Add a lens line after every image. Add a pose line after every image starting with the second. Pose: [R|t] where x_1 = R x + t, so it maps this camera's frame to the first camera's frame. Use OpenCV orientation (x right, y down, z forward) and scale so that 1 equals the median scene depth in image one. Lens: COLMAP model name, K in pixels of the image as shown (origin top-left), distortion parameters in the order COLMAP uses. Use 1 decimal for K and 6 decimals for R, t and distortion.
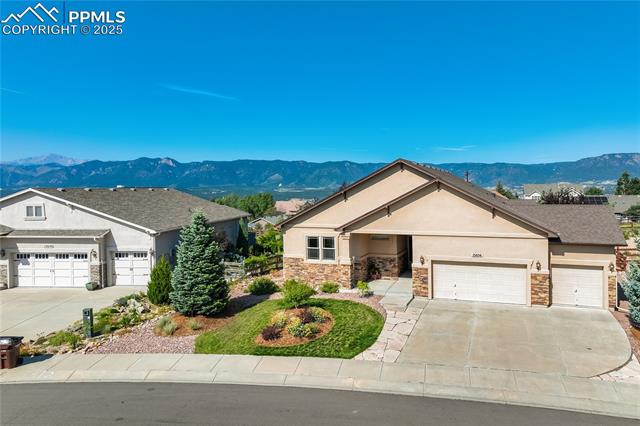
lens RADIAL K [[495.4, 0, 329.6], [0, 495.4, 197.5], [0, 0, 1]] dist [0.000513, 0.012276]
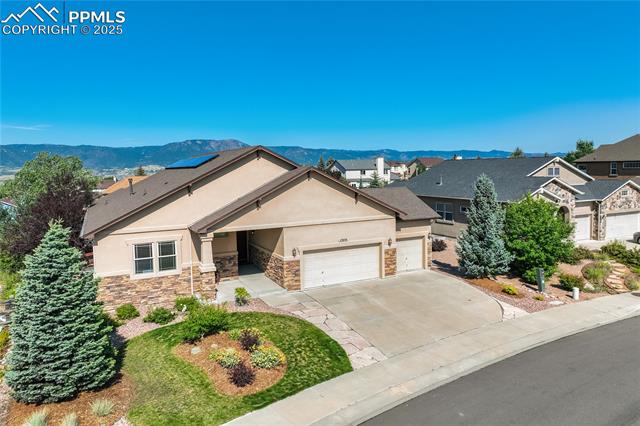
lens RADIAL K [[465.8, 0, 363.1], [0, 465.8, 212.9], [0, 0, 1]] dist [0.004870, 0.003129]
pose [[0.656128, -0.082988, 0.750072, -0.428091], [0.031690, 0.996088, 0.082486, -0.021092], [-0.753984, -0.030351, 0.656192, 0.339980]]
